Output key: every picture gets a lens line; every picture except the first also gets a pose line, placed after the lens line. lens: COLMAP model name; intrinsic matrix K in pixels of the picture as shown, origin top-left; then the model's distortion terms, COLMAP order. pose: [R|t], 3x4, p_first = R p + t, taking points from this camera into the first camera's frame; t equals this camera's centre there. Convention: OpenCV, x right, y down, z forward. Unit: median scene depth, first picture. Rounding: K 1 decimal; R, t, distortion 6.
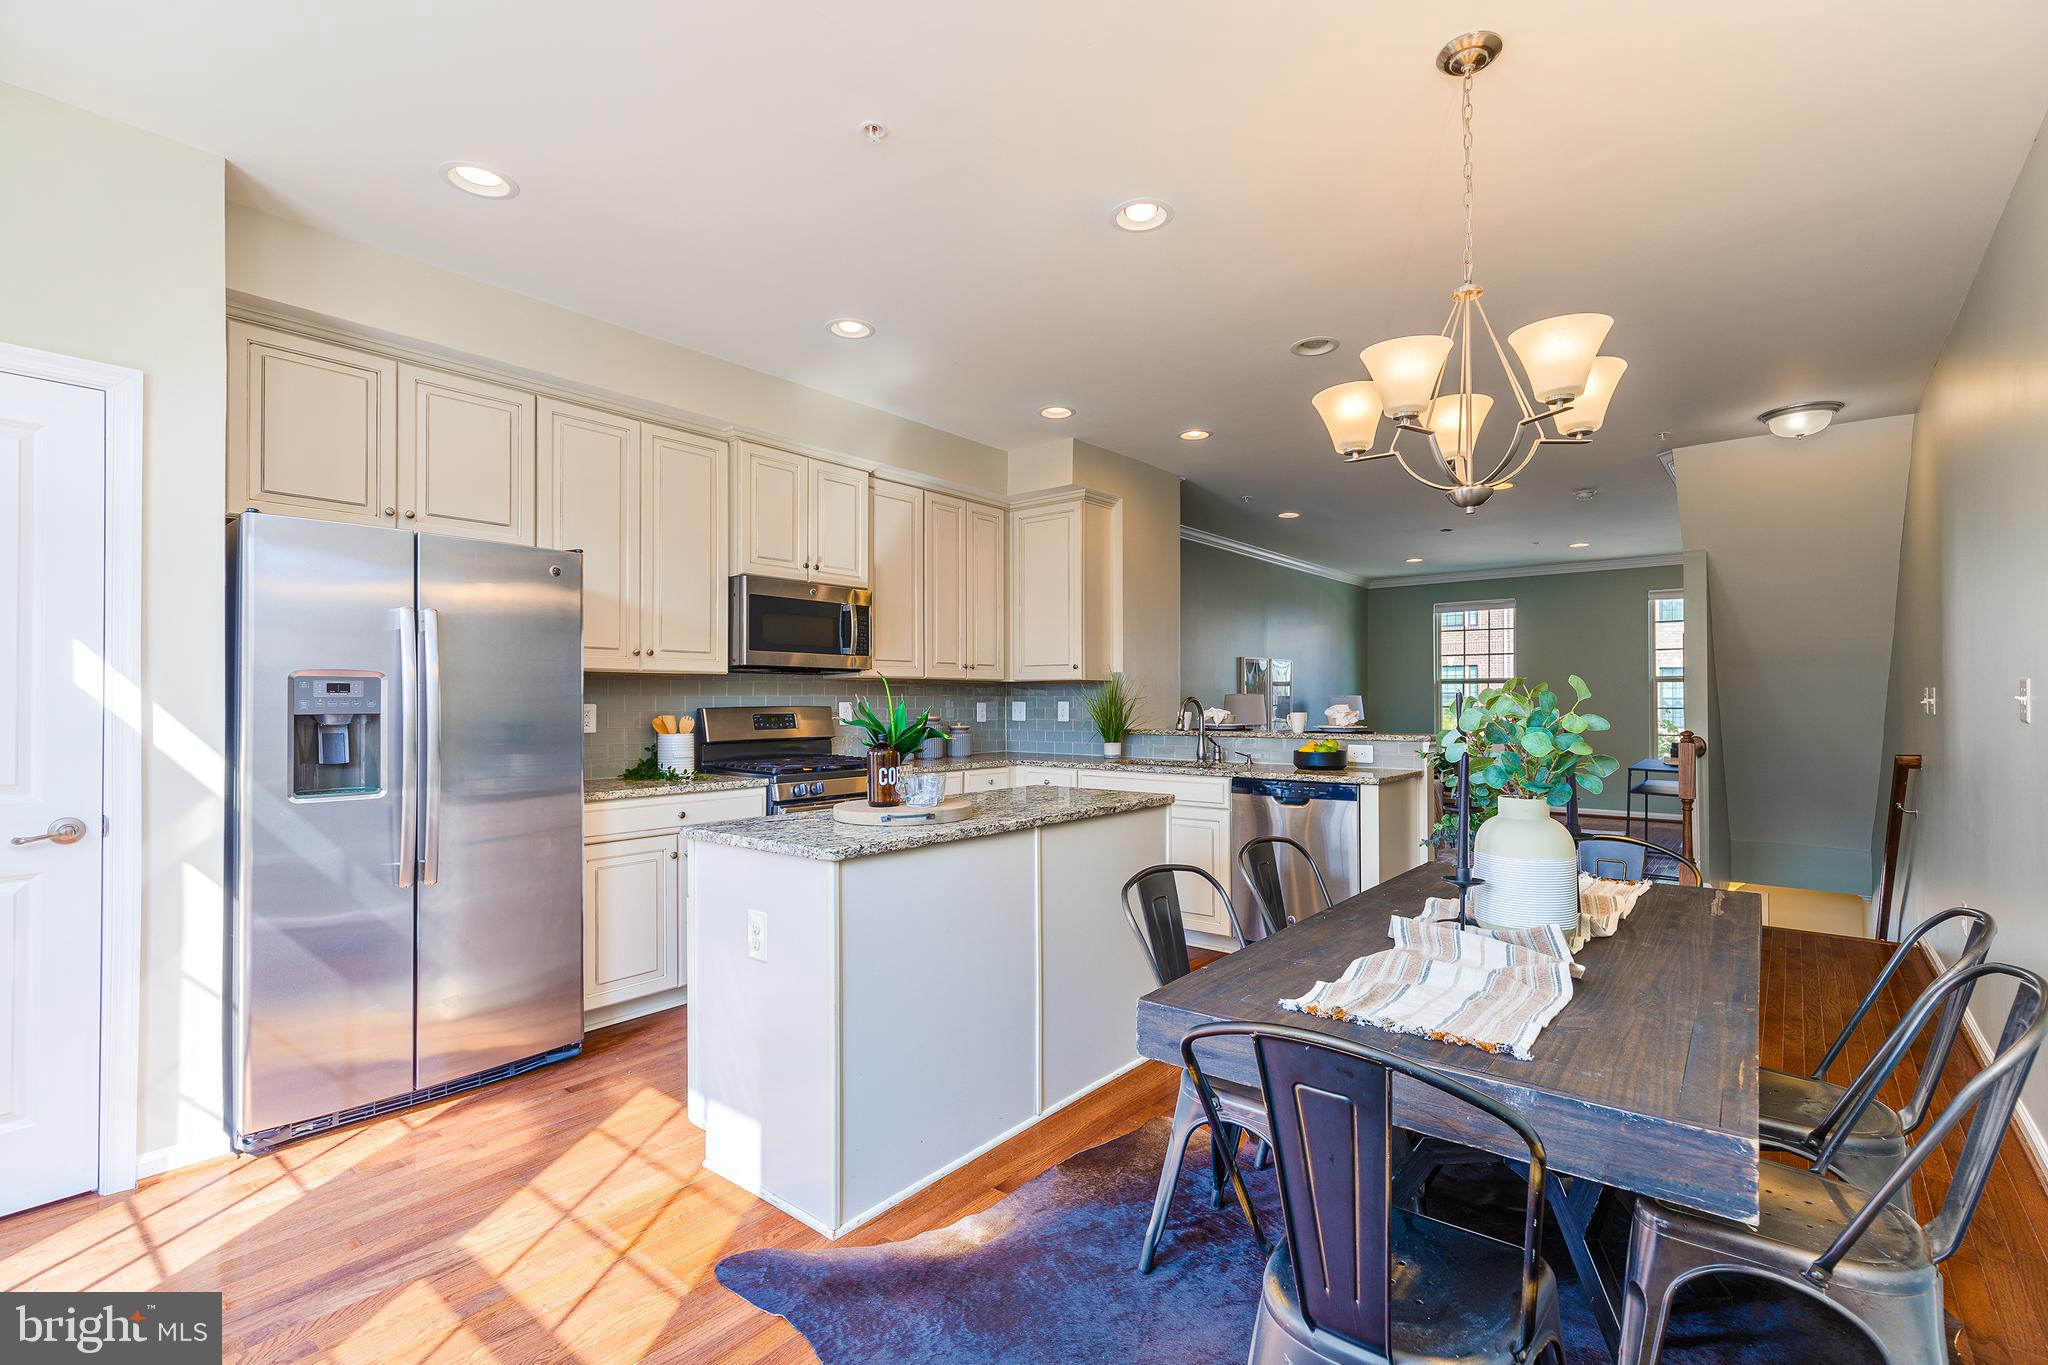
lens RADIAL K [[933.3, 0, 1051.9], [0, 933.3, 691.0], [0, 0, 1]] dist [0.011377, -0.000716]
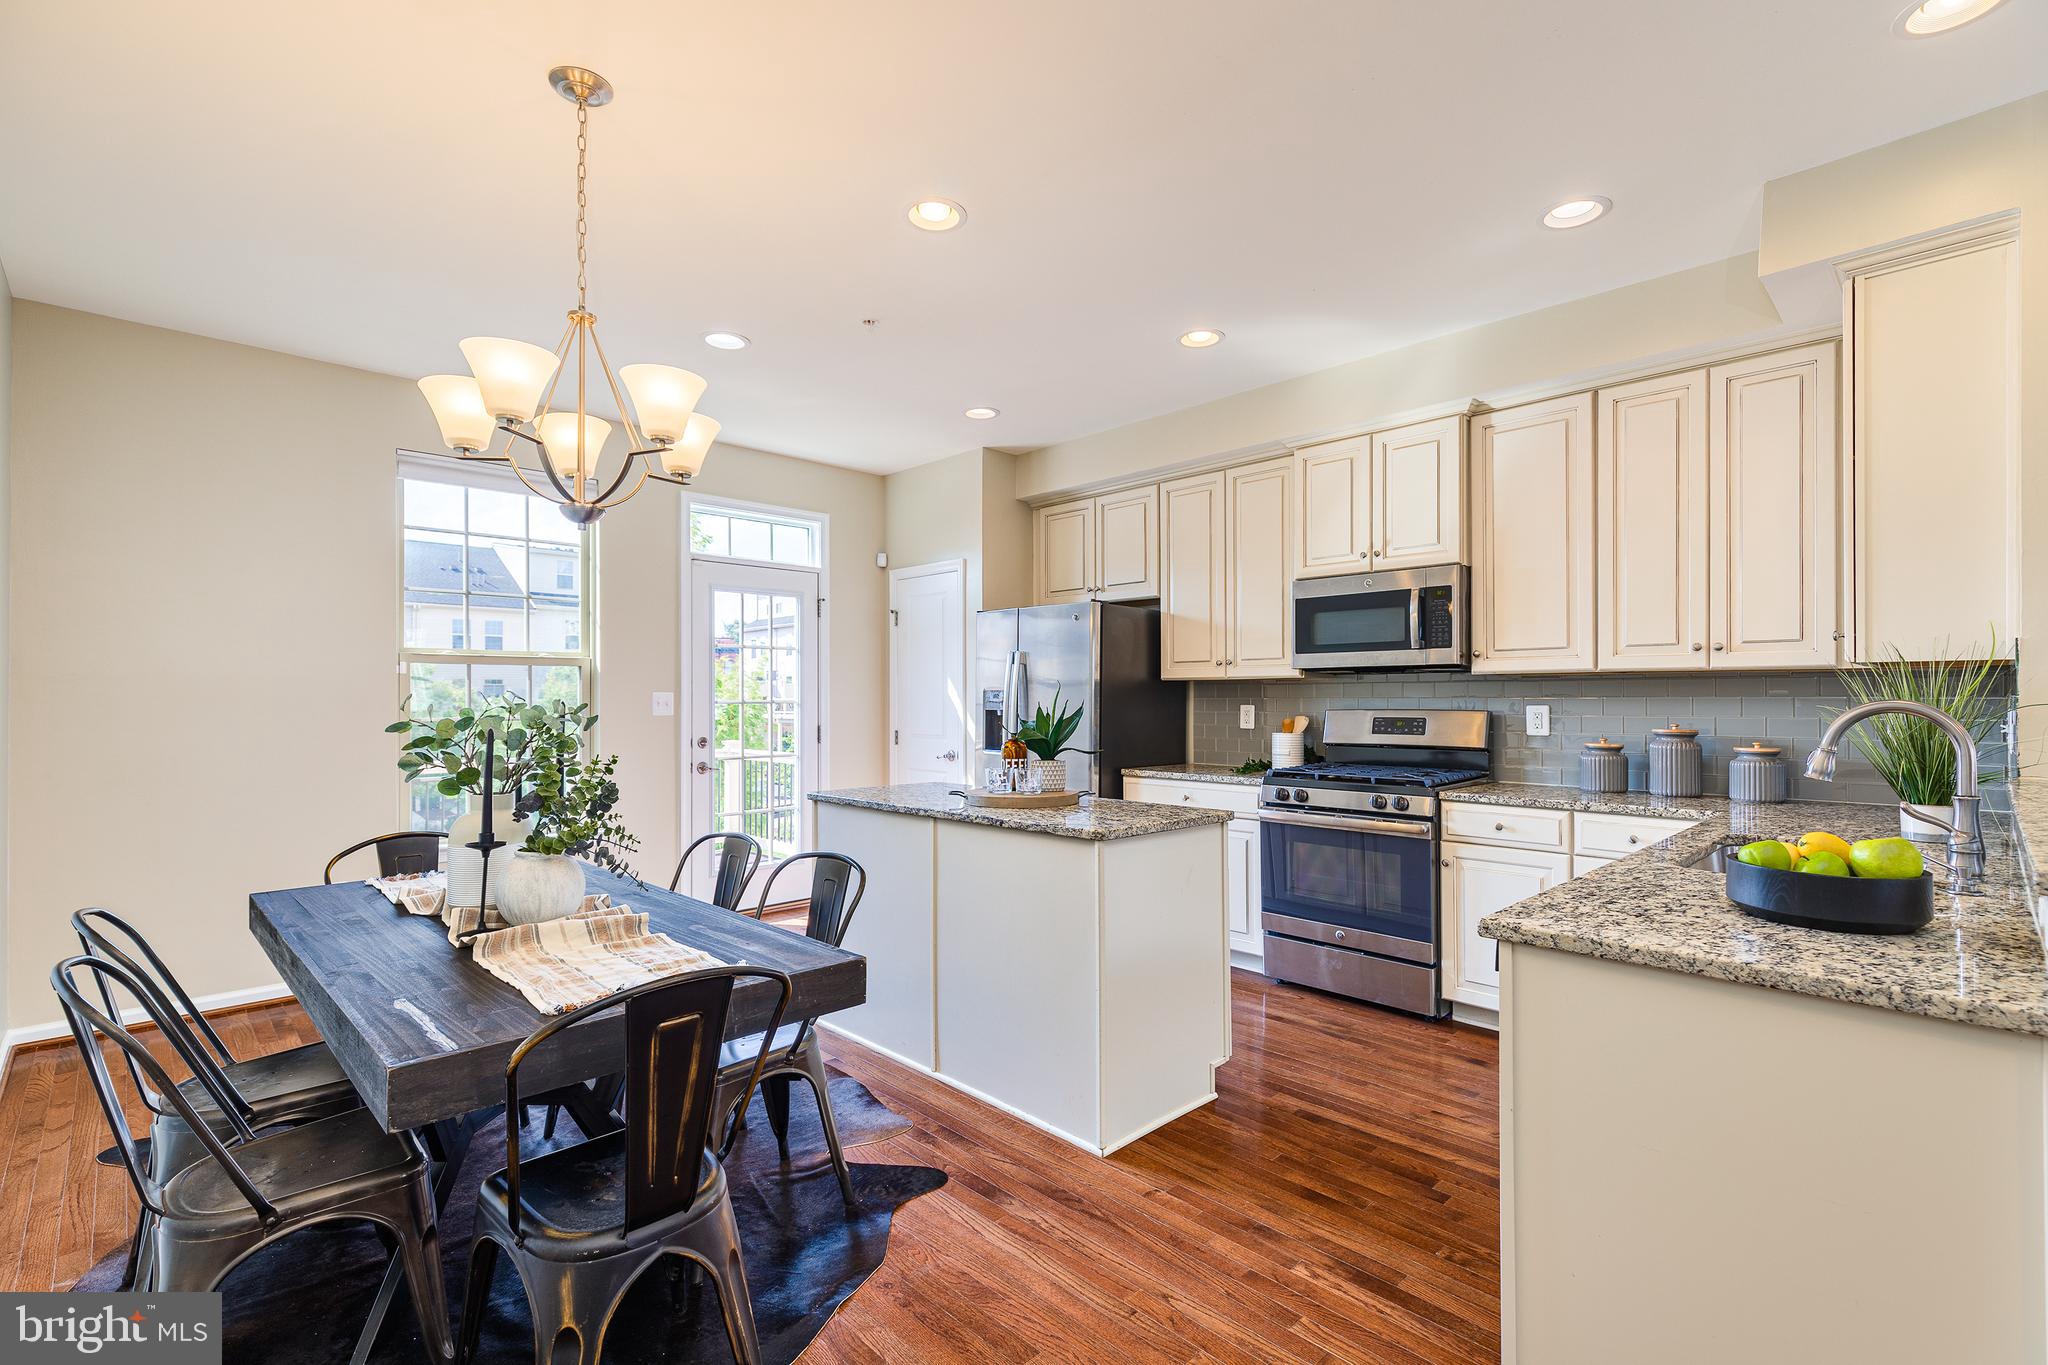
lens RADIAL K [[933.3, 0, 1027.9], [0, 933.3, 690.6], [0, 0, 1]] dist [0.011377, -0.000716]
pose [[-0.133926, -0.007252, -0.990965, 0.577538], [0.010542, 0.999906, -0.008742, 0.001984], [0.990935, -0.011618, -0.133837, 0.669930]]
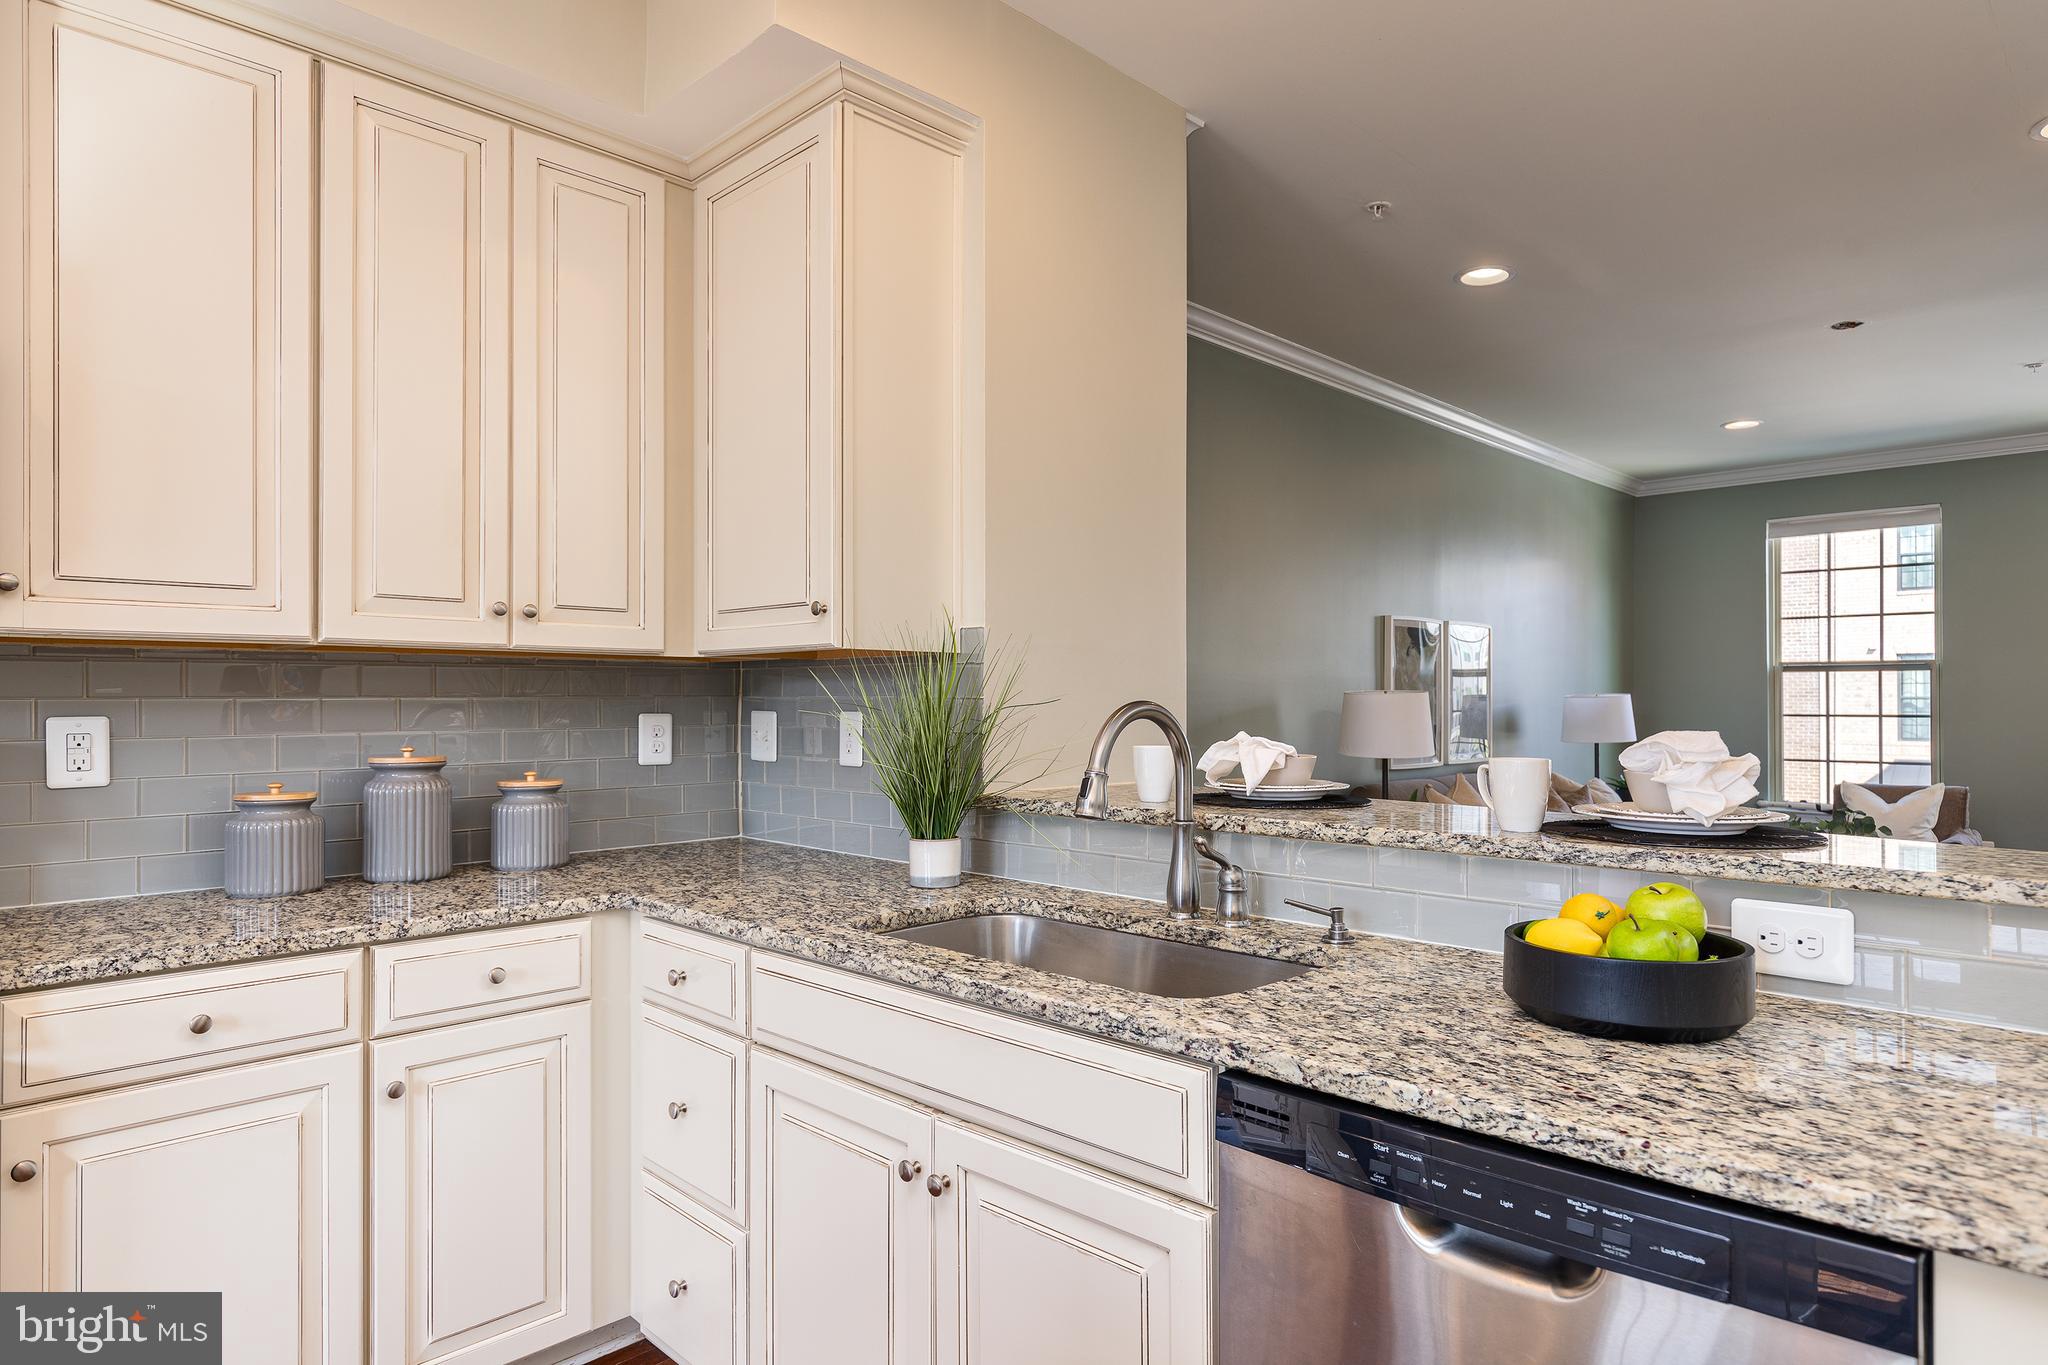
lens RADIAL K [[1185.3, 0, 1039.0], [0, 1185.3, 692.5], [0, 0, 1]] dist [0.005719, -0.003346]
pose [[0.993806, -0.000557, -0.111124, 0.154176], [0.000985, 0.999992, 0.003802, 0.002077], [0.111121, -0.003888, 0.993799, 0.607401]]
